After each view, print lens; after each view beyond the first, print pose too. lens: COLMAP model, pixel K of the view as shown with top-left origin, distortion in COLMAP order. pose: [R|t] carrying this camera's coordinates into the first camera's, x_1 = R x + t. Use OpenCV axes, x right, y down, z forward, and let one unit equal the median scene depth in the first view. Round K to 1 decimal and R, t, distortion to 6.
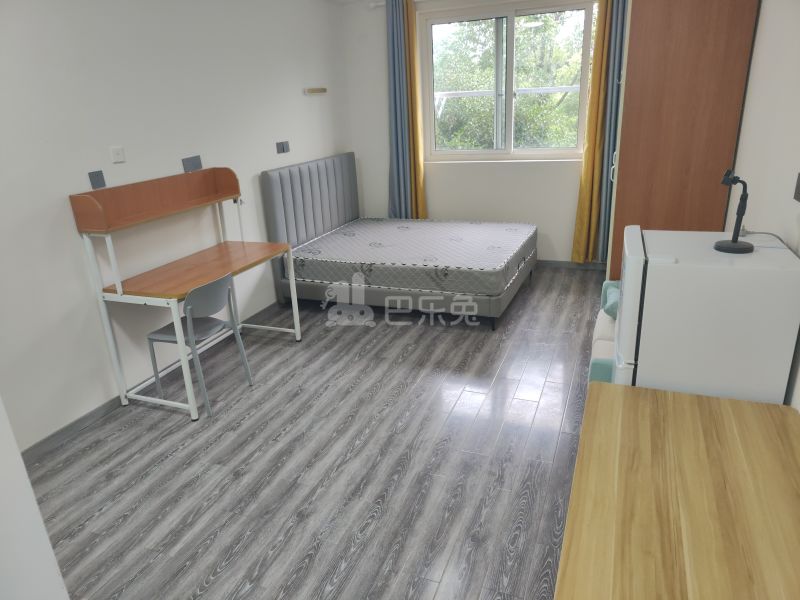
lens RADIAL K [[557.1, 0, 400.0], [0, 557.1, 300.0], [0, 0, 1]] dist [0.071482, -0.098183]
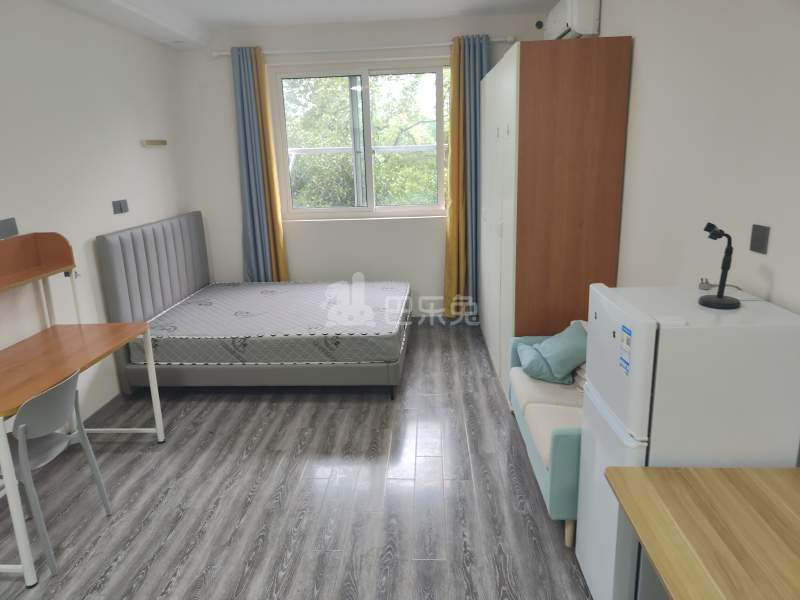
lens RADIAL K [[556.4, 0, 388.0], [0, 556.4, 296.7], [0, 0, 1]] dist [0.037793, -0.021739]
pose [[0.951207, -0.061762, 0.302308, -0.105862], [0.092426, 0.991807, -0.088187, -0.033458], [-0.294384, 0.111825, 0.949122, 0.122688]]
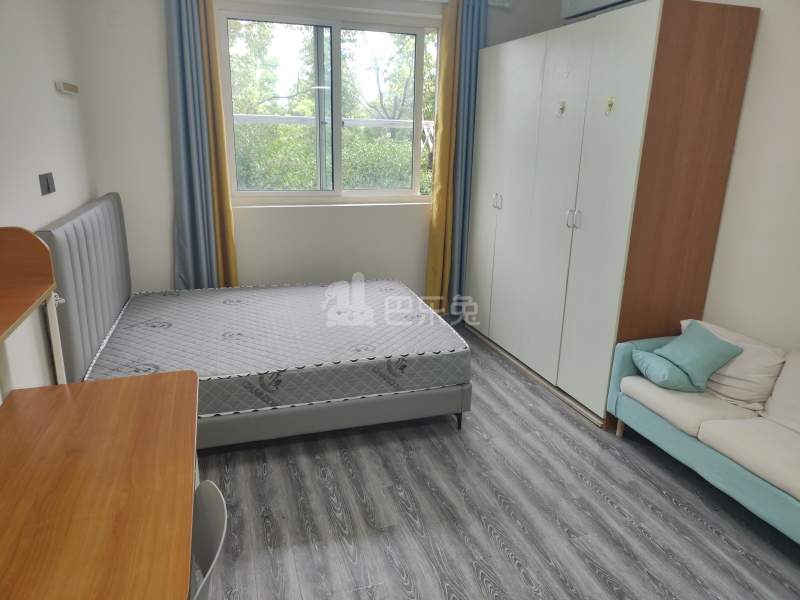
lens RADIAL K [[556.4, 0, 388.0], [0, 556.4, 296.7], [0, 0, 1]] dist [0.037793, -0.021739]
pose [[0.767488, -0.114771, 0.630706, -0.359982], [0.162195, 0.986598, -0.017837, -0.123563], [-0.620206, 0.115987, 0.775817, 0.471939]]
